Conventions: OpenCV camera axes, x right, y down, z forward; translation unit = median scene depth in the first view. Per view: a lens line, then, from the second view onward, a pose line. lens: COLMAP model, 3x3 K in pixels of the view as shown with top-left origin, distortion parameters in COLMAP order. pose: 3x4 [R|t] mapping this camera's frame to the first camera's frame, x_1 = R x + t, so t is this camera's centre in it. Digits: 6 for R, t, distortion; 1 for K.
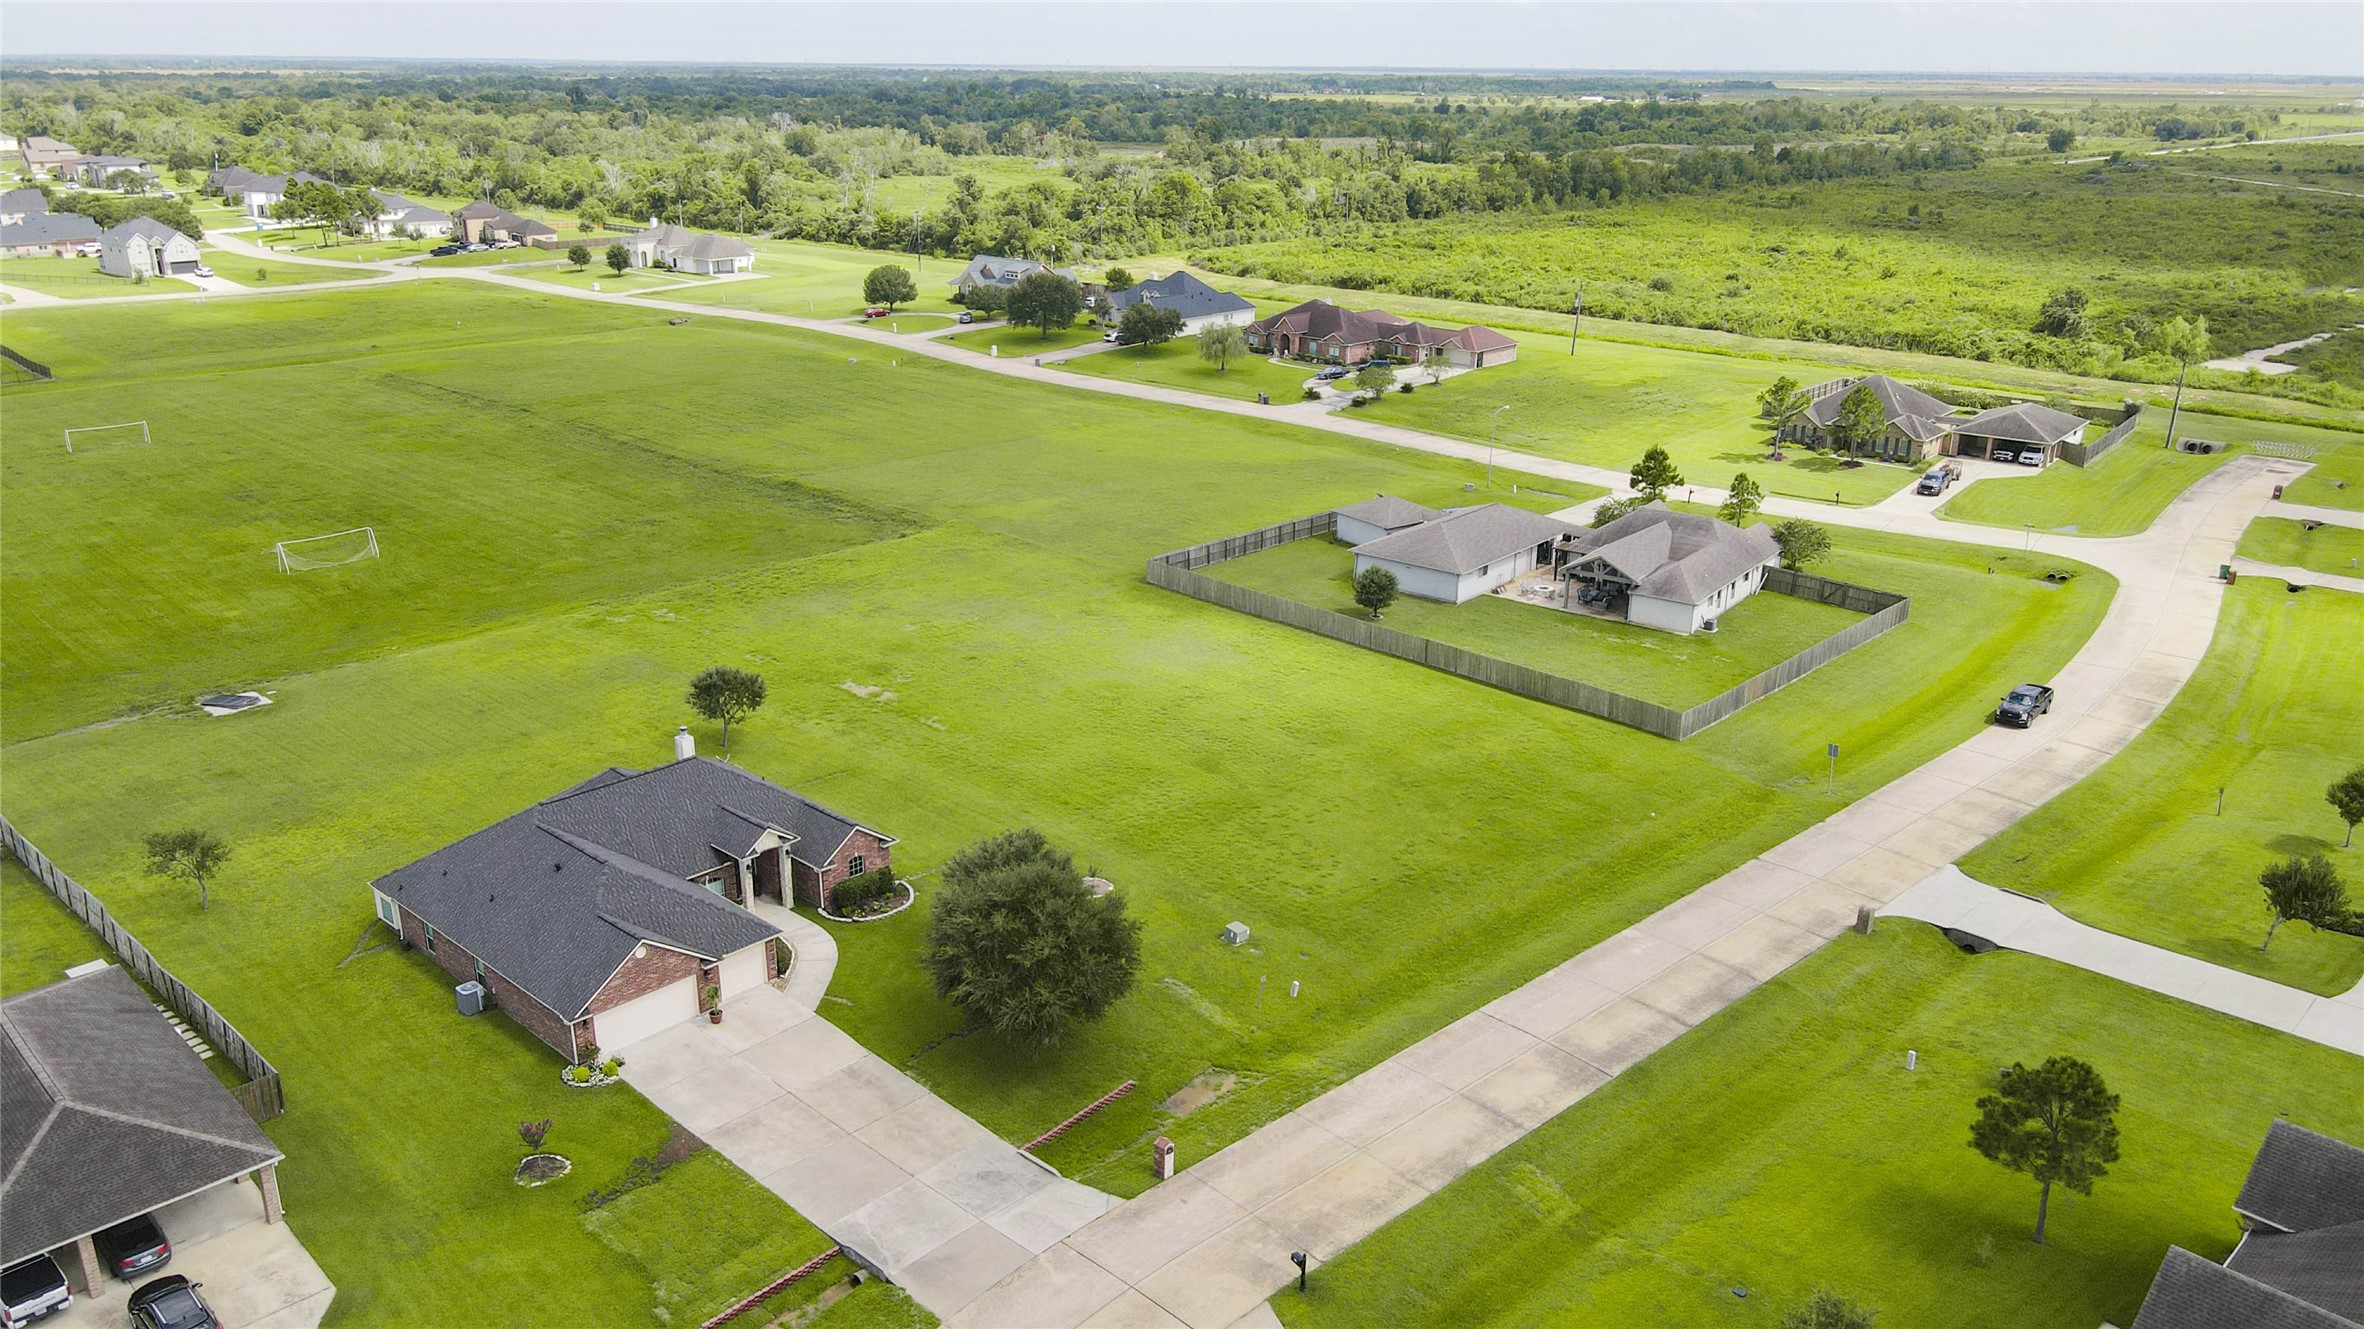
lens RADIAL K [[1761.4, 0, 1182.0], [0, 1761.4, 664.5], [0, 0, 1]] dist [-0.009248, 0.036040]
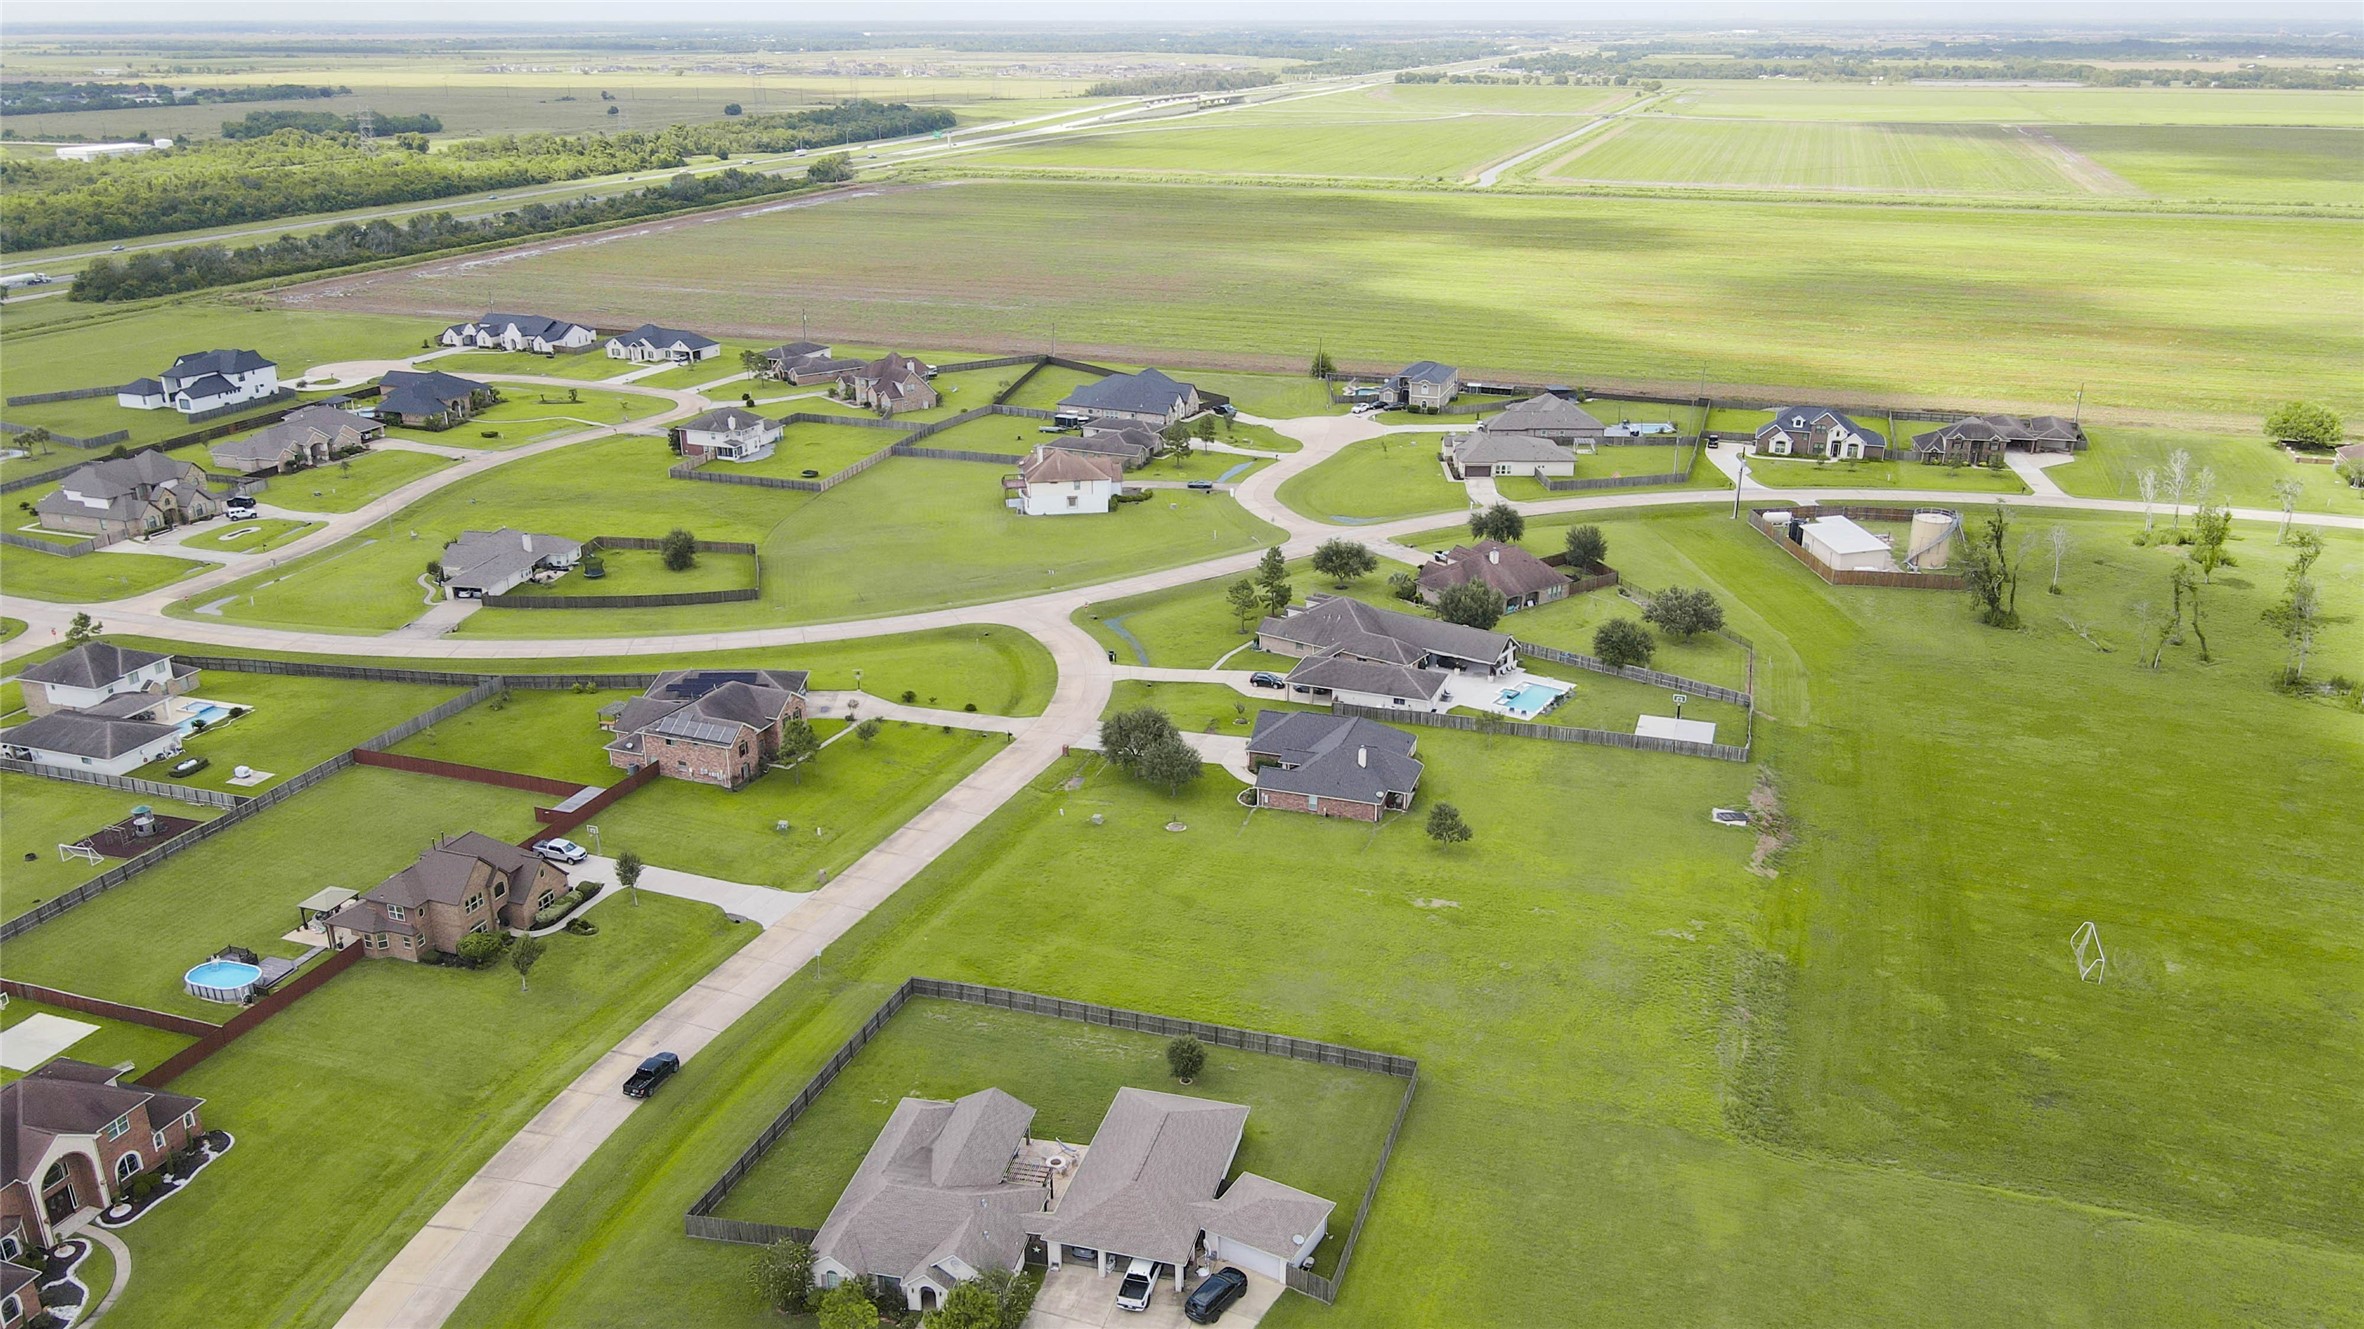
lens RADIAL K [[1758.9, 0, 1182.0], [0, 1758.9, 664.5], [0, 0, 1]] dist [0.004846, 0.012257]
pose [[-0.912565, 0.135925, -0.385682, 0.464550], [-0.138713, 0.784333, 0.604632, -0.830133], [0.384688, 0.605265, -0.696900, 1.488021]]
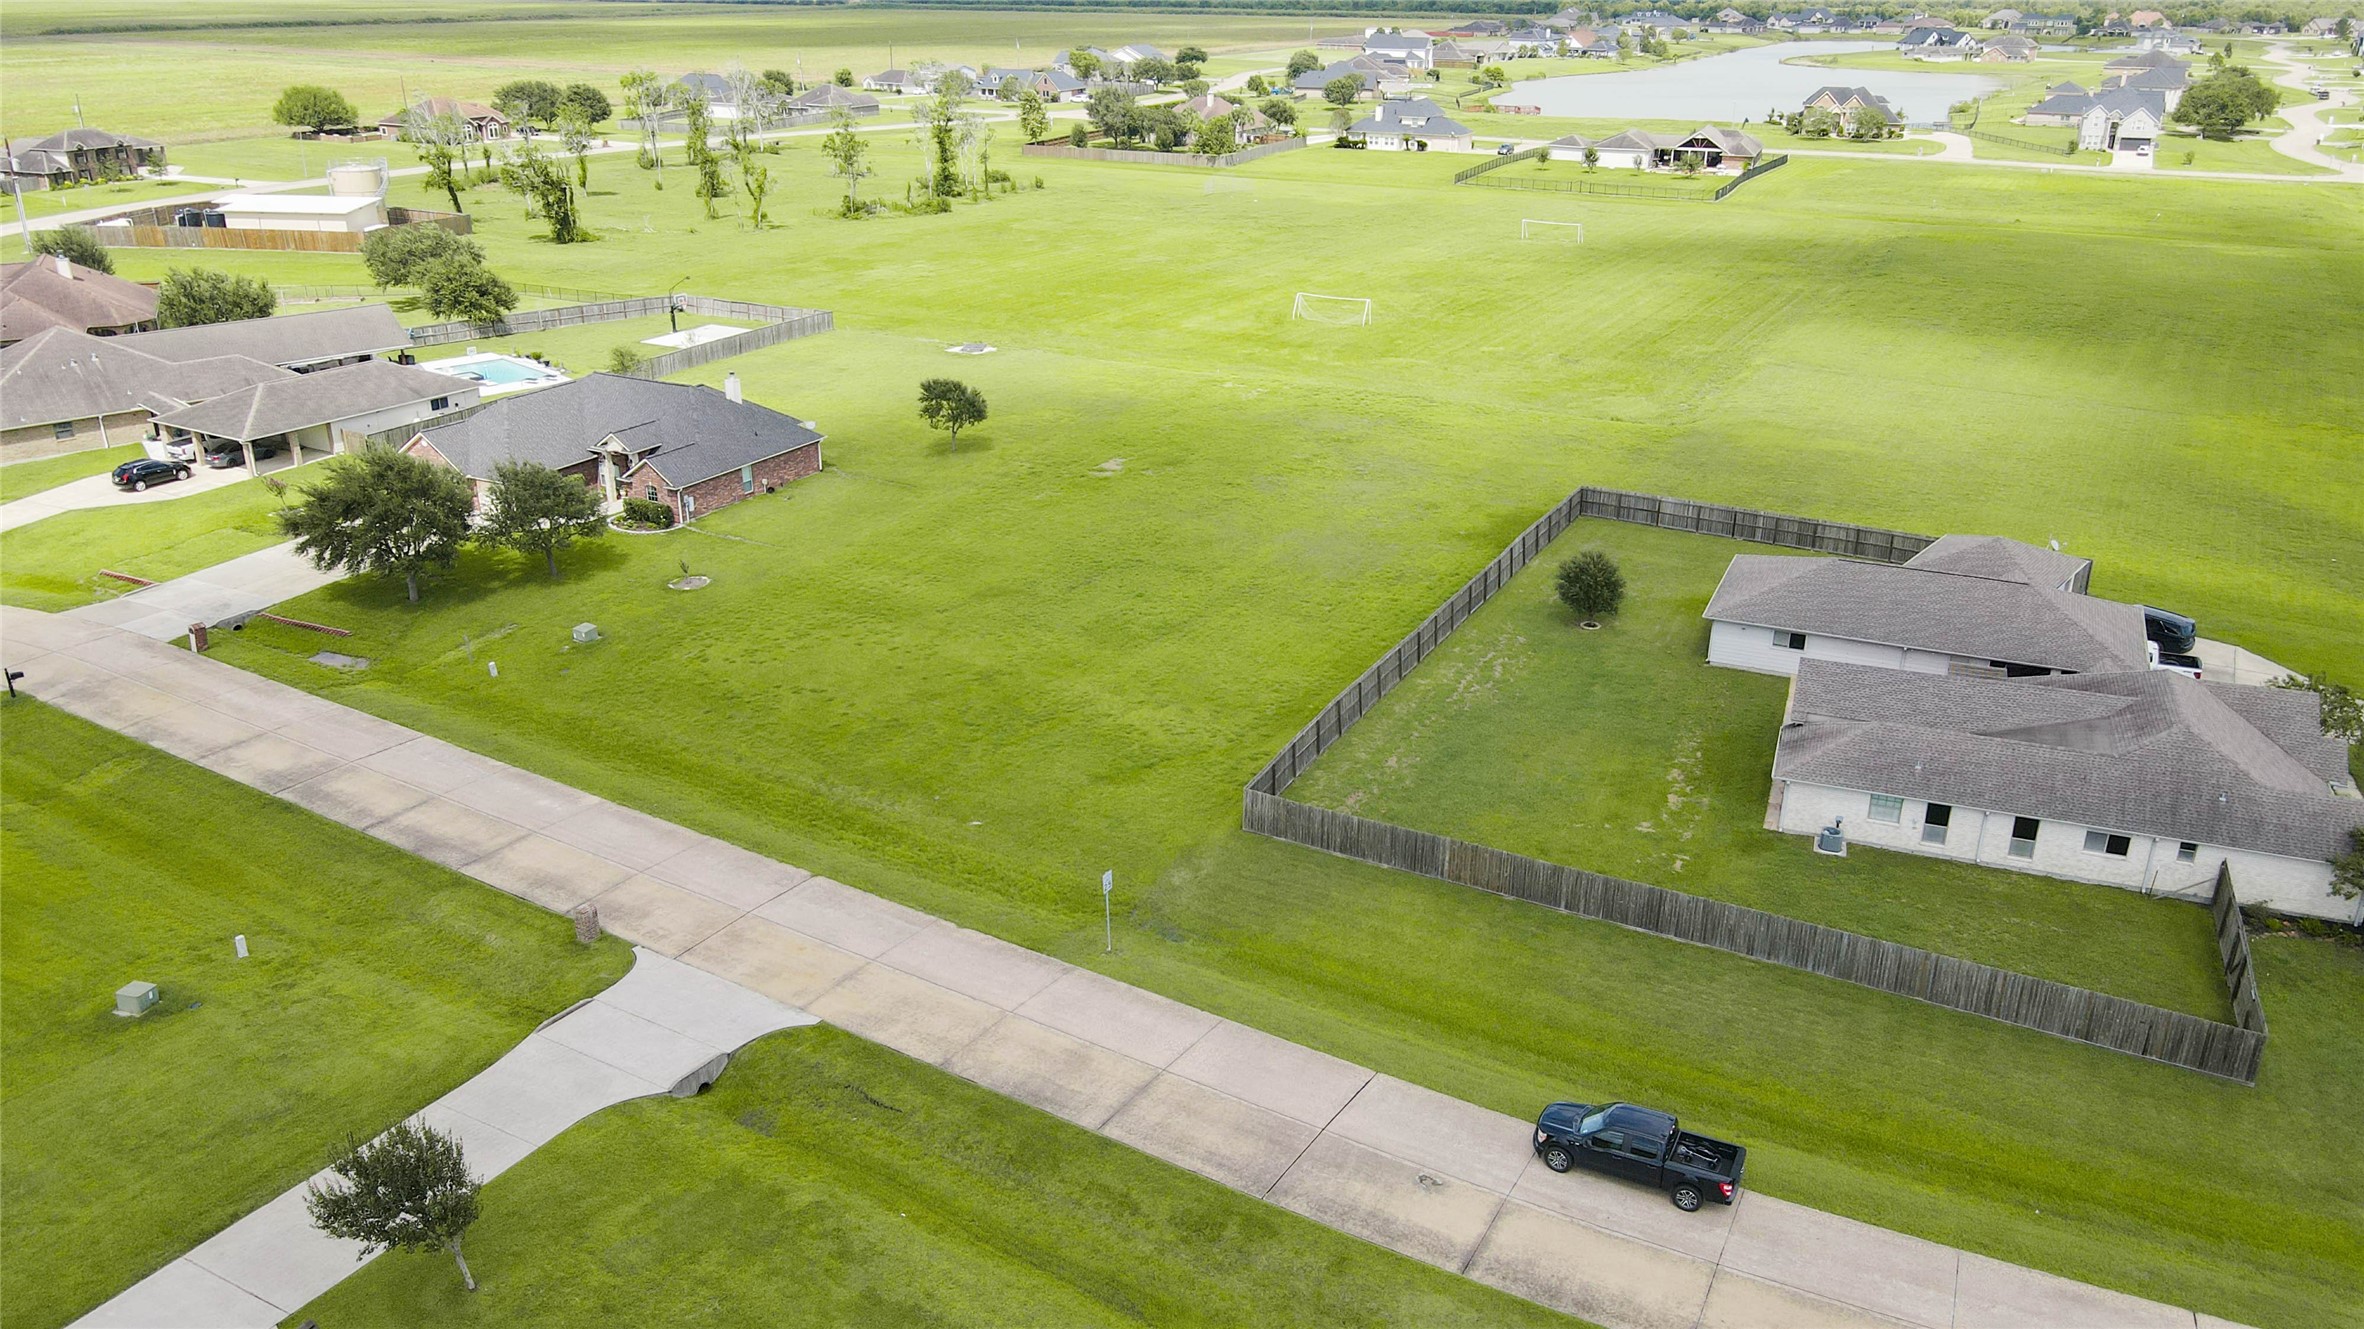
lens RADIAL K [[1761.4, 0, 1182.0], [0, 1761.4, 664.5], [0, 0, 1]] dist [-0.009248, 0.036040]
pose [[0.252218, 0.354433, -0.900424, 0.645200], [-0.316671, 0.909503, 0.269304, -0.137604], [0.914388, 0.217215, 0.341632, 0.573853]]
